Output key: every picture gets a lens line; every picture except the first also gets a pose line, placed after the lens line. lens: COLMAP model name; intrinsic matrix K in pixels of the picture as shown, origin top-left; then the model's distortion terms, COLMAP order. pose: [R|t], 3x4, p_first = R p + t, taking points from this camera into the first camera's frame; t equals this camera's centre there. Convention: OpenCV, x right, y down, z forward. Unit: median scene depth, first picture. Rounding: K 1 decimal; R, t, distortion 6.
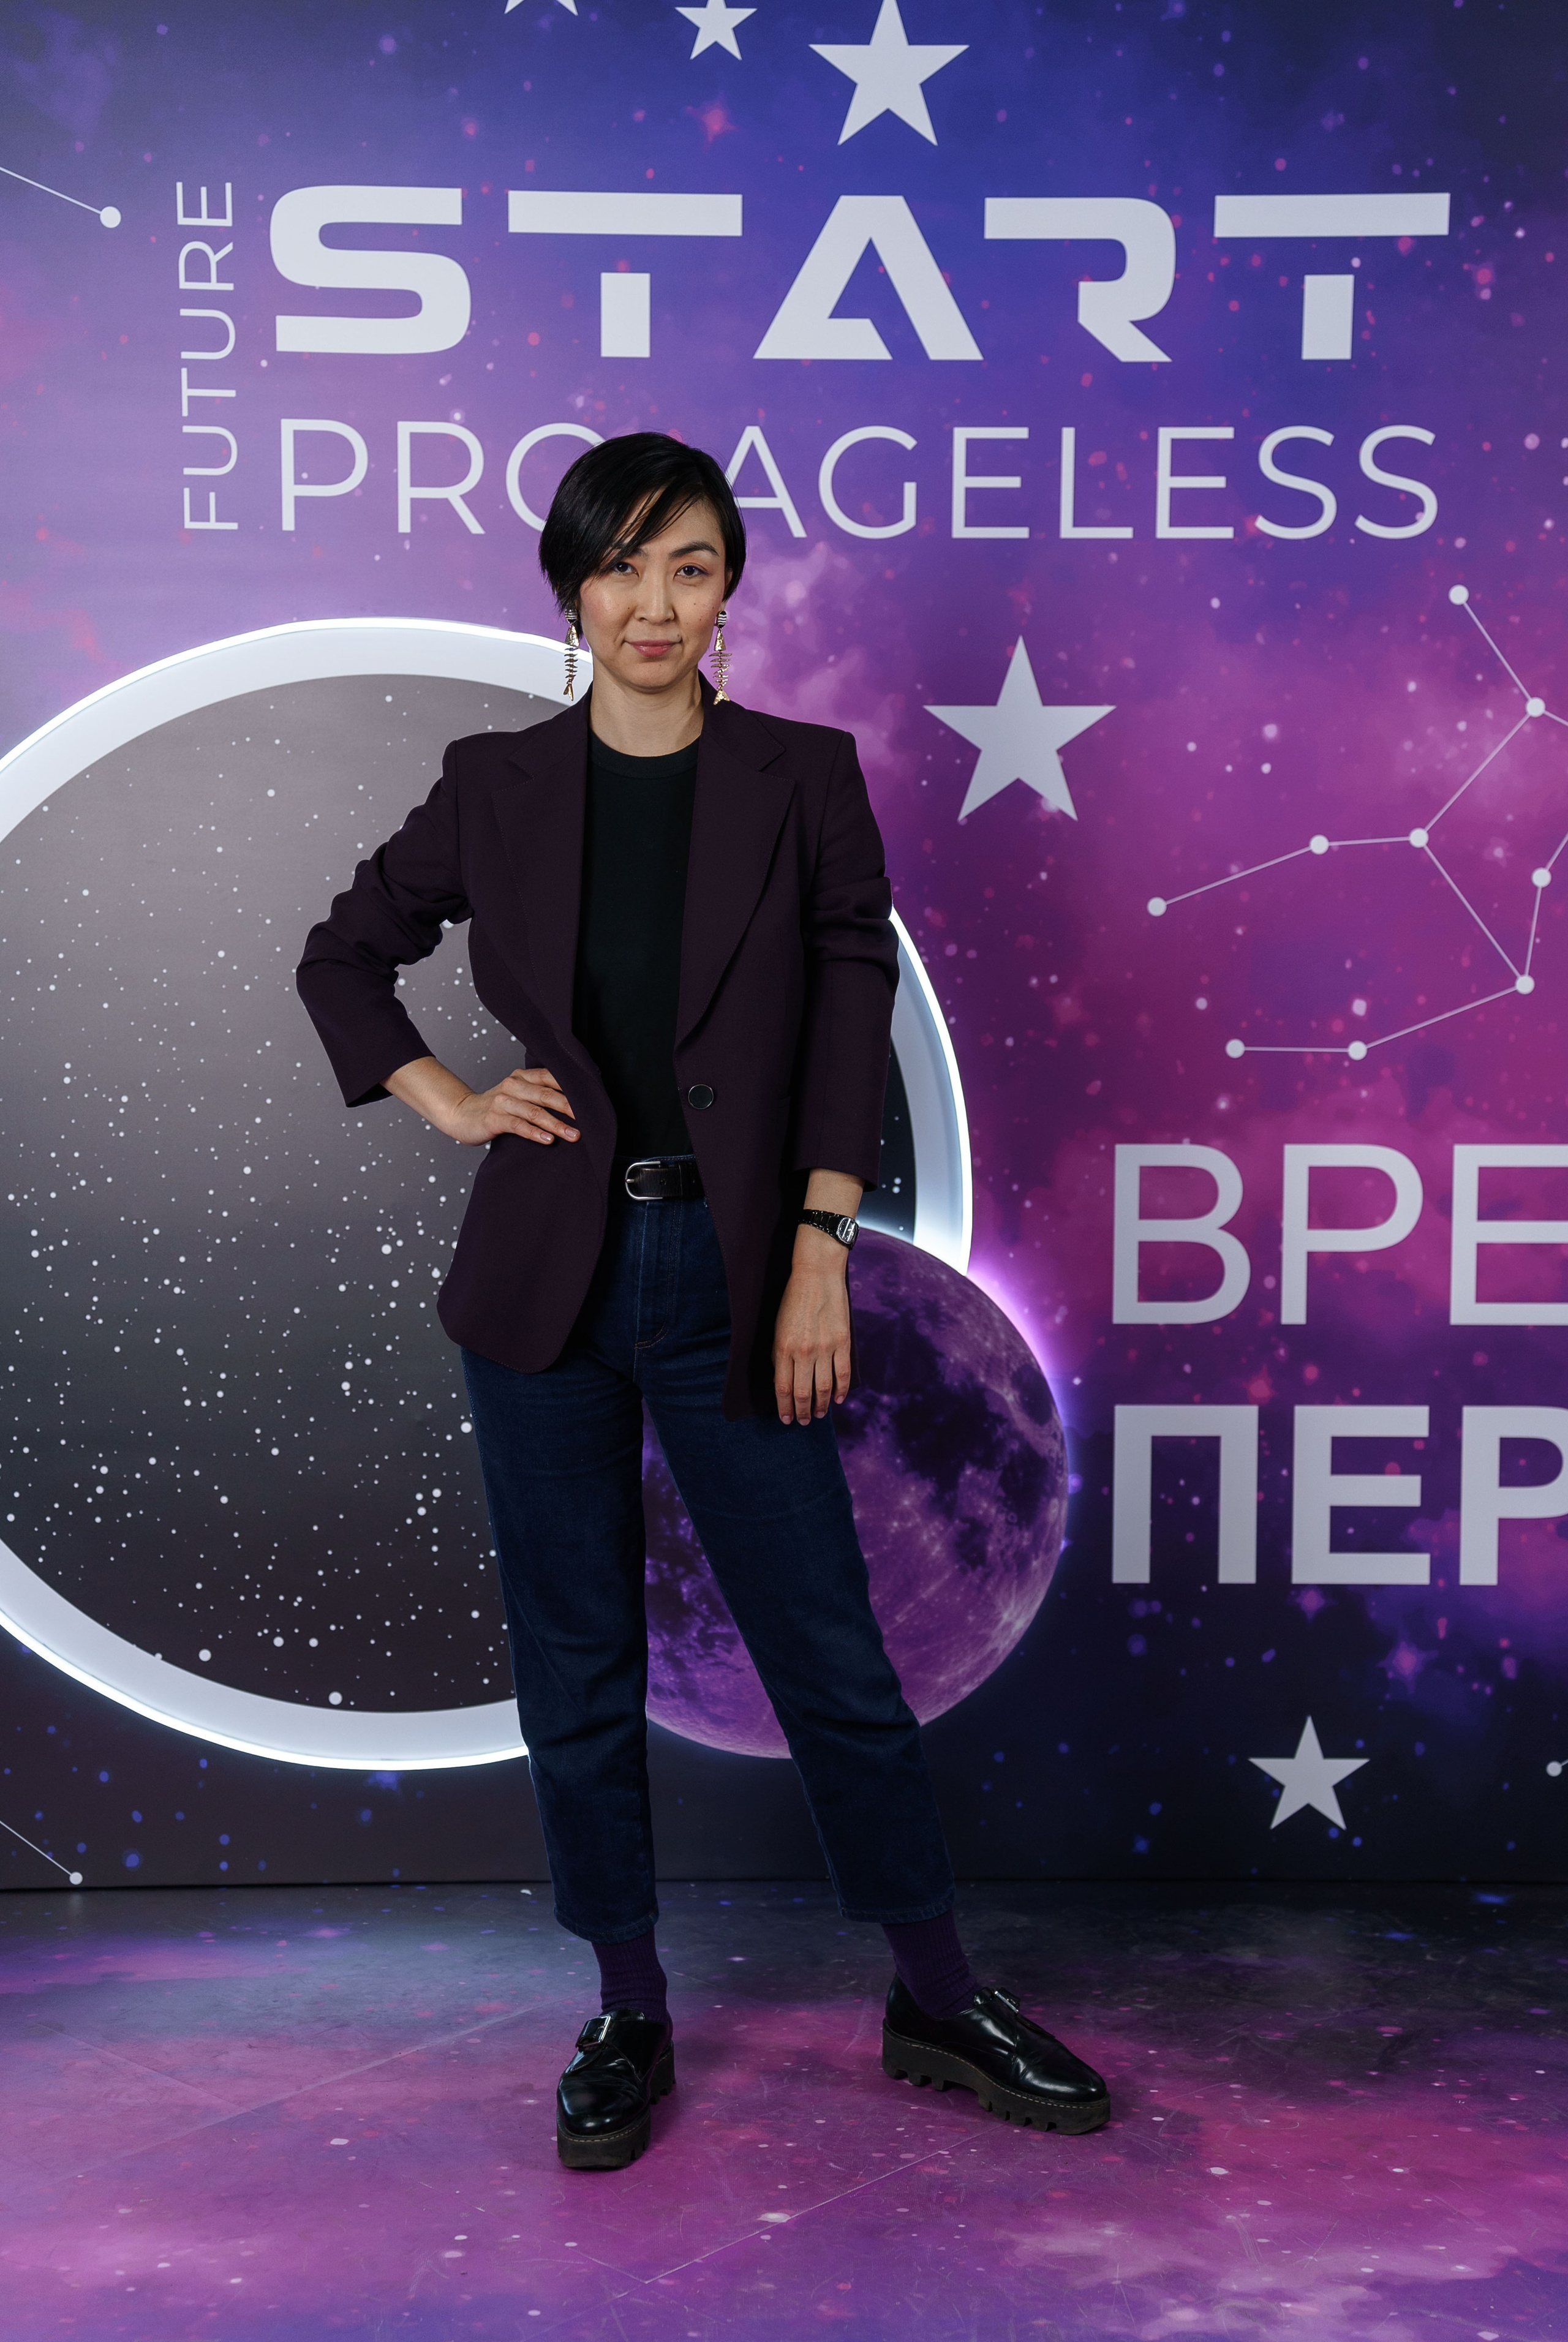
lens RADIAL K [[3277.6, 0, 772.8], [0, 3277.6, 1147.4], [0, 0, 1]] dist [0.090836, 0.674295]
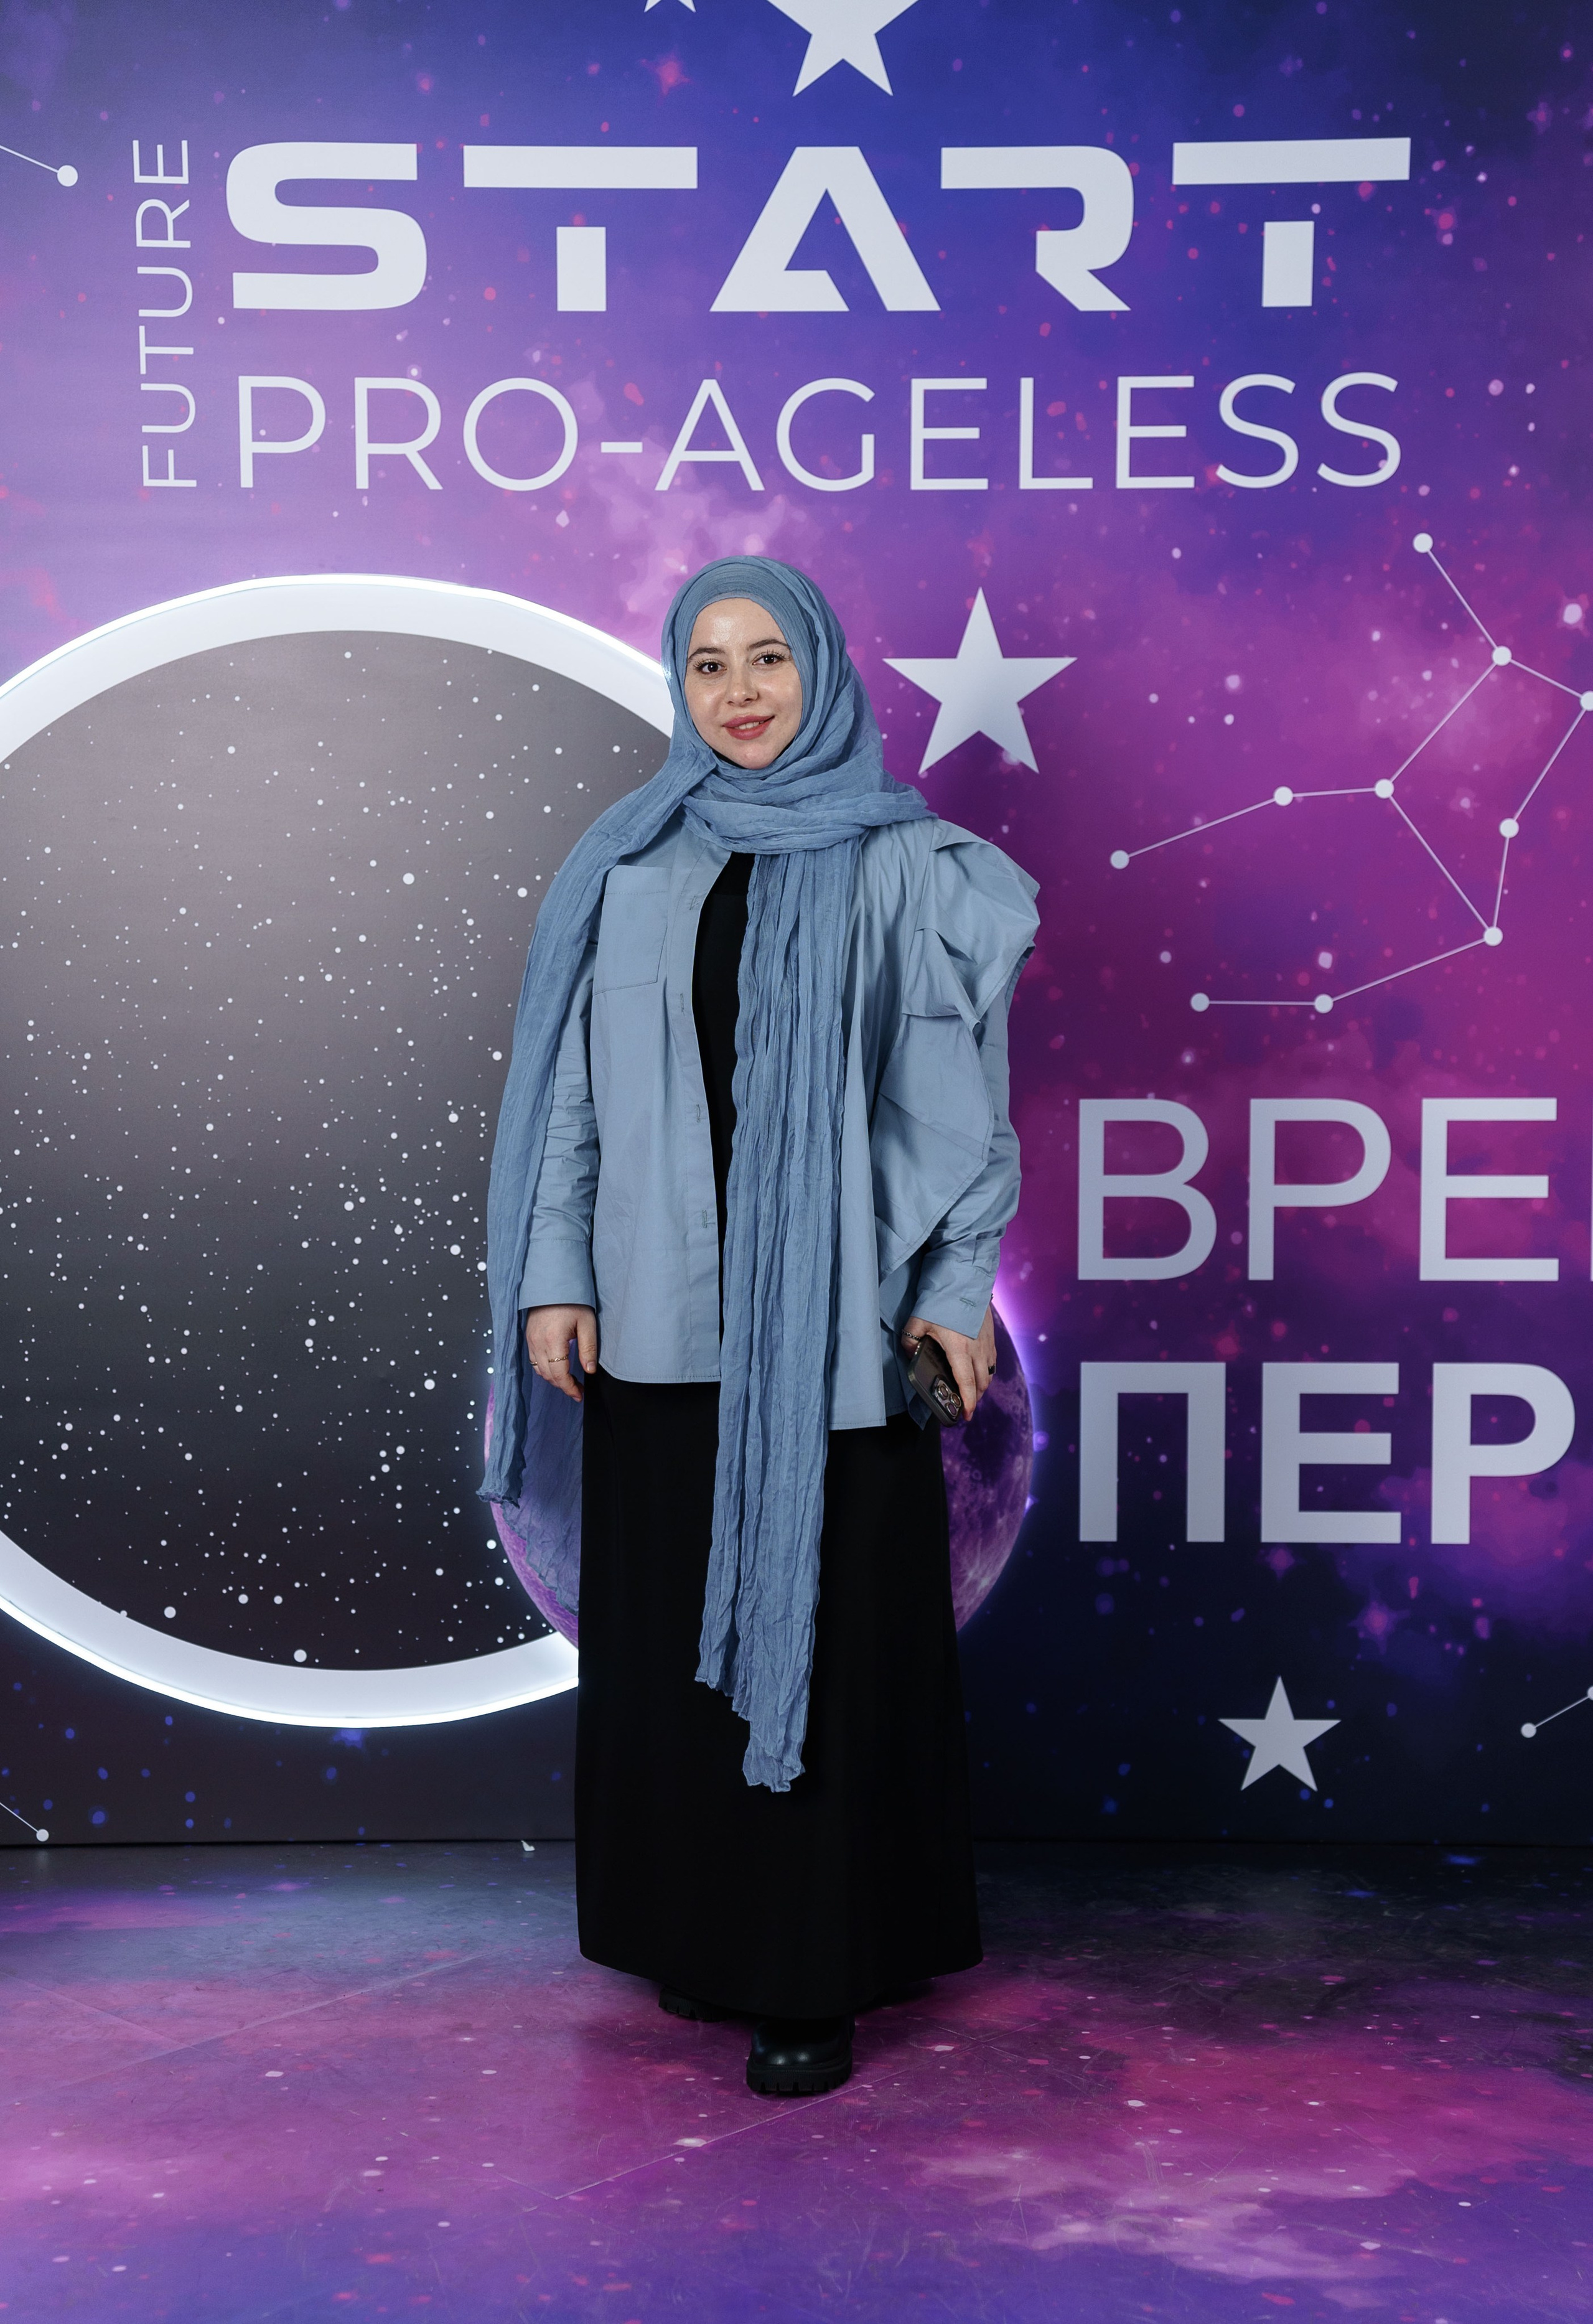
lens RADIAL K [[3551.6, 0, 786.7], [0, 3551.6, 1130.7], [0, 0, 1]] dist [0.123349, 0.809245]
pose [[0.999386, -0.002469, -0.034956, 0.054084], [0.002379, 0.999994, -0.002596, 0.011347], [0.034962, 0.002511, 0.999385, -0.079806]]
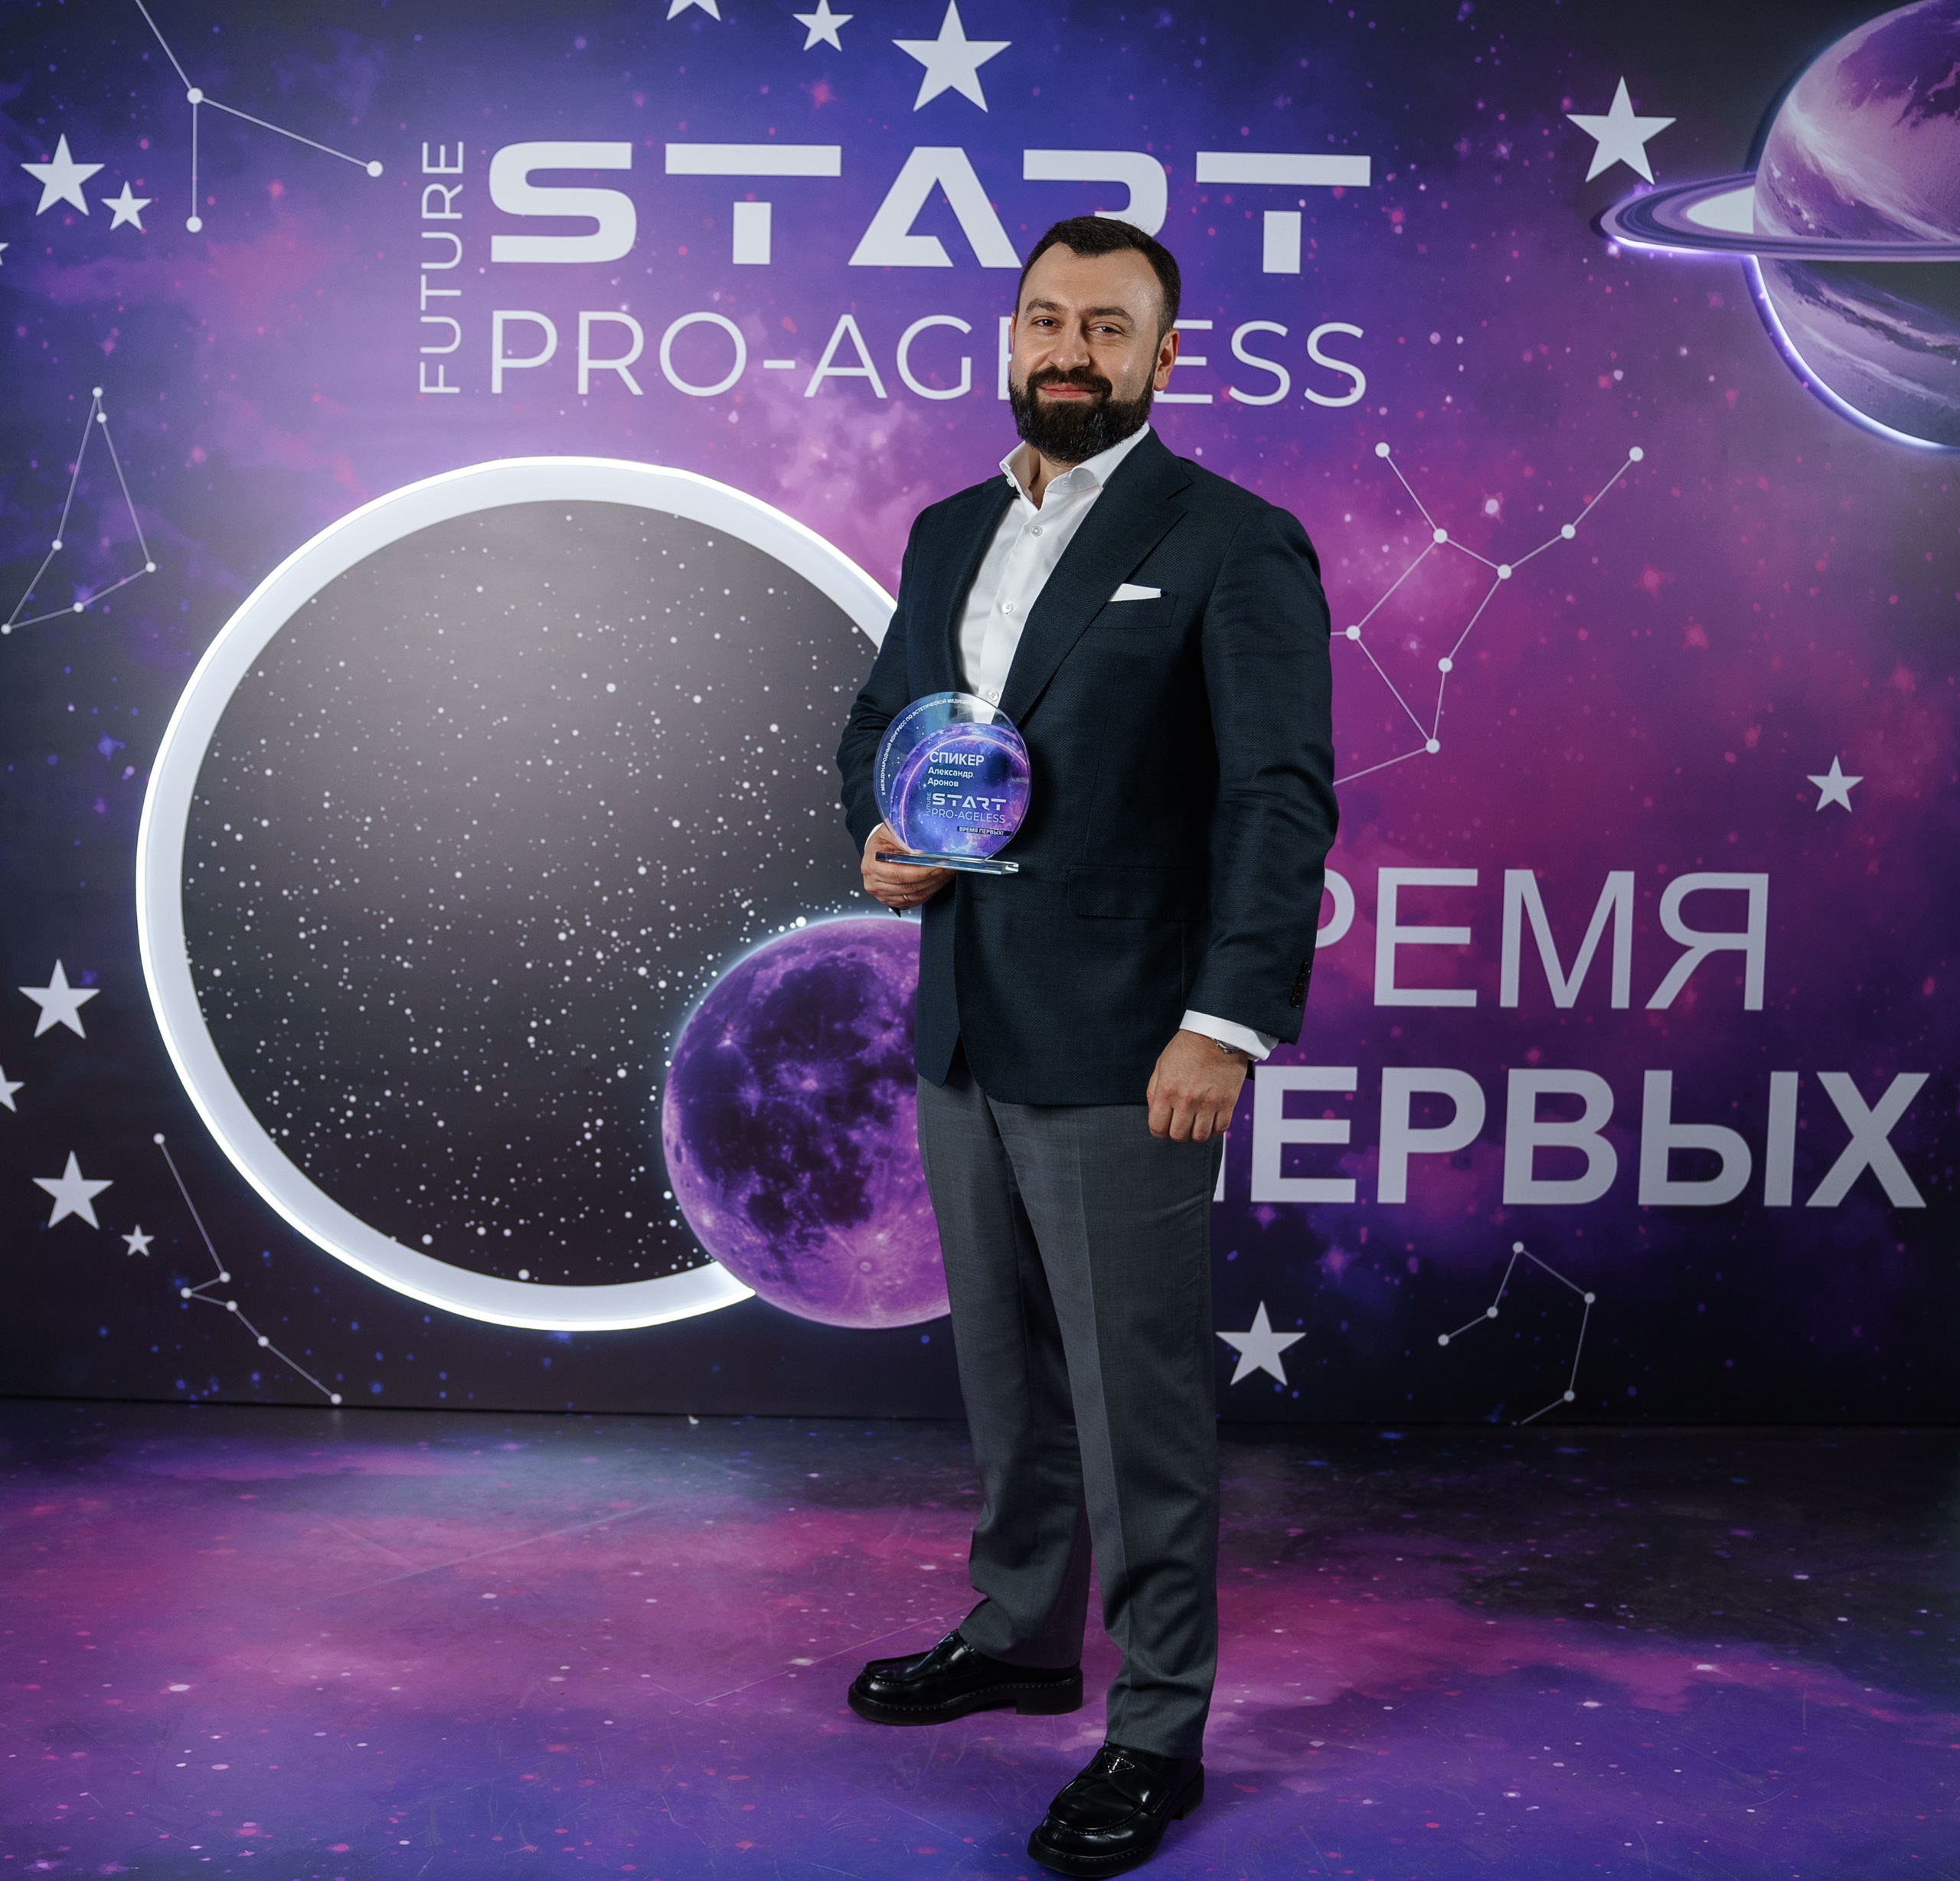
lens RADIAL K [[2424.0, 0, 947.5], [0, 2424.0, 899.6], [0, 0, 1]] dist [-0.130069, 0.132218]
pose [[0.999558, 0.013656, -0.026402, 0.062146], [-0.013525, 0.999895, 0.005134, 0.009346], [0.026470, -0.004774, 0.999638, 0.038762]]
